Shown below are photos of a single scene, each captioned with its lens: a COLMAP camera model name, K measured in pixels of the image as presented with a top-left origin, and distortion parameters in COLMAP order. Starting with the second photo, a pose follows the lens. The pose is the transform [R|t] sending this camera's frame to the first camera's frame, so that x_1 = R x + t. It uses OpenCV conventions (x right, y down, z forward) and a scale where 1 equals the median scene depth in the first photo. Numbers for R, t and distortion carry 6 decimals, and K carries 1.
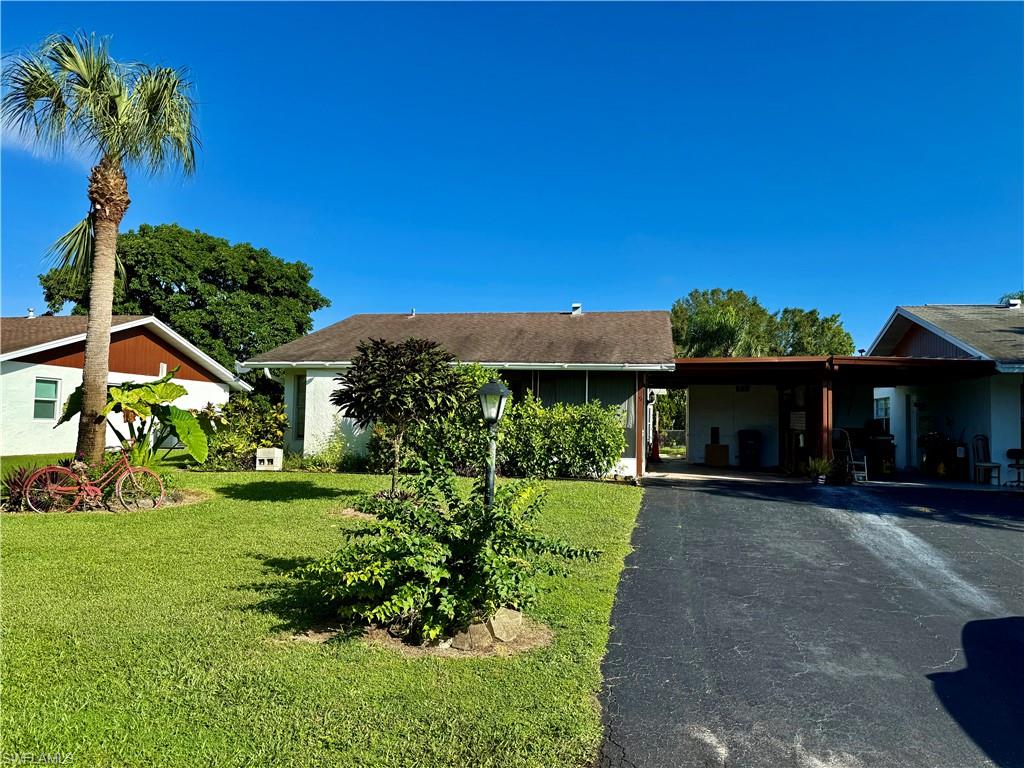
lens RADIAL K [[741.0, 0, 512.0], [0, 741.0, 384.0], [0, 0, 1]] dist [-0.002473, -0.004077]
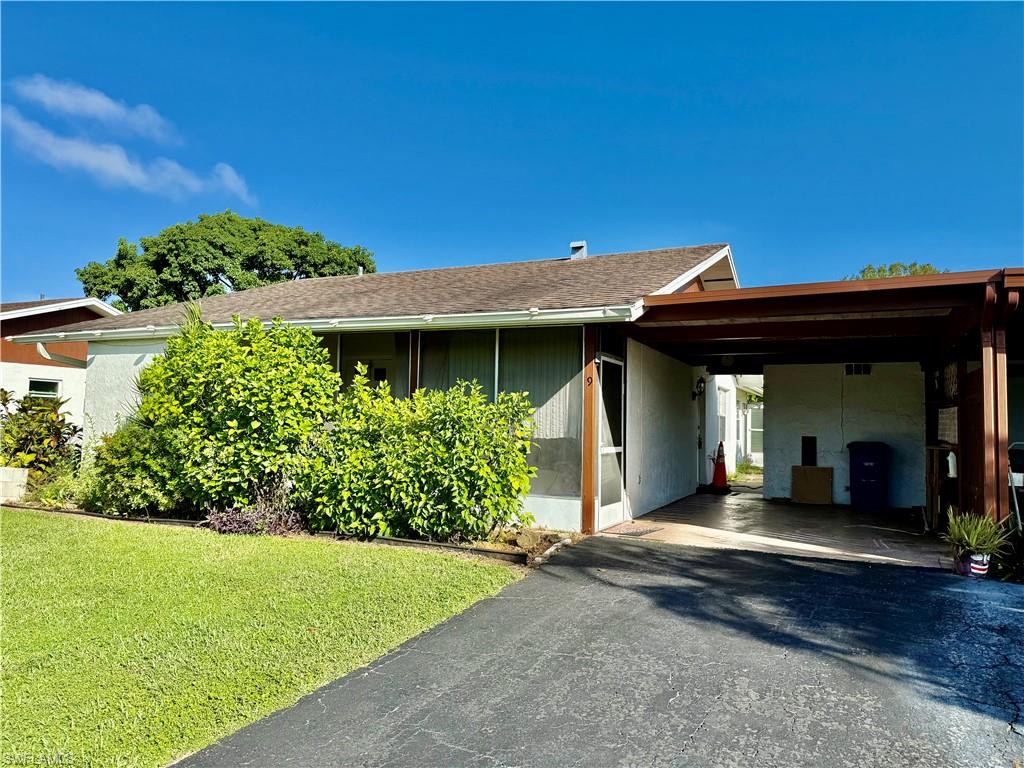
lens RADIAL K [[741.0, 0, 512.0], [0, 741.0, 384.0], [0, 0, 1]] dist [-0.002473, -0.004077]
pose [[0.970933, -0.012954, -0.239002, 0.220601], [0.010717, 0.999886, -0.010660, 0.024112], [0.239113, 0.007788, 0.970961, 0.444742]]
